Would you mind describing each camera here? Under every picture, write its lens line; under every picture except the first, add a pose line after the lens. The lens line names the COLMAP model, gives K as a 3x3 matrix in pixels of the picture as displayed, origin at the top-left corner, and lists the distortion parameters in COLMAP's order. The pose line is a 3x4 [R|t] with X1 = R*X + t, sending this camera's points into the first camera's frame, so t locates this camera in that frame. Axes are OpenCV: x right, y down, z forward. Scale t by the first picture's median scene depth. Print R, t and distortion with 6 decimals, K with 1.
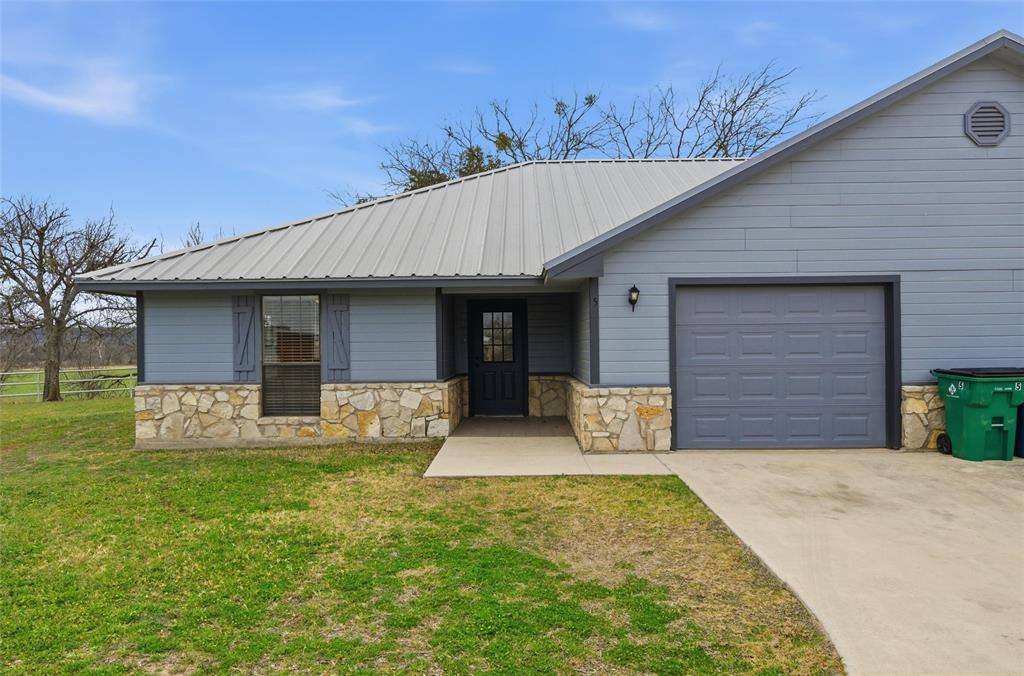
lens RADIAL K [[716.7, 0, 512.0], [0, 716.7, 338.0], [0, 0, 1]] dist [-0.000702, 0.000653]
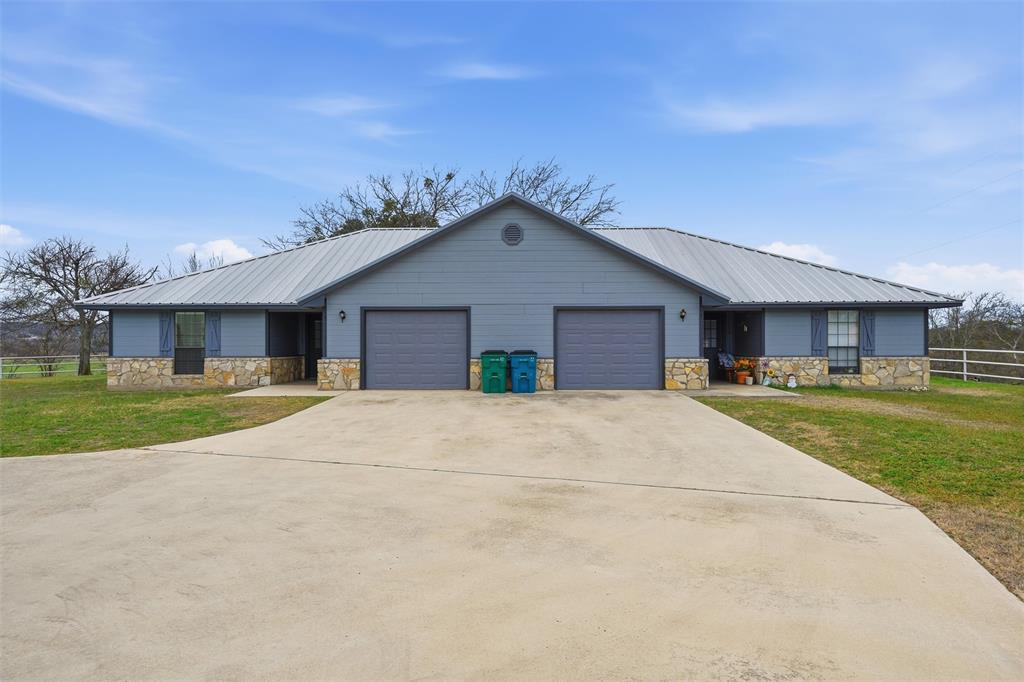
lens RADIAL K [[637.6, 0, 527.7], [0, 637.6, 337.0], [0, 0, 1]] dist [0.025456, -0.000236]
pose [[0.999966, 0.008085, -0.001370, 0.611566], [-0.008082, 0.999965, 0.002194, -0.003235], [0.001388, -0.002183, 0.999997, -0.738580]]
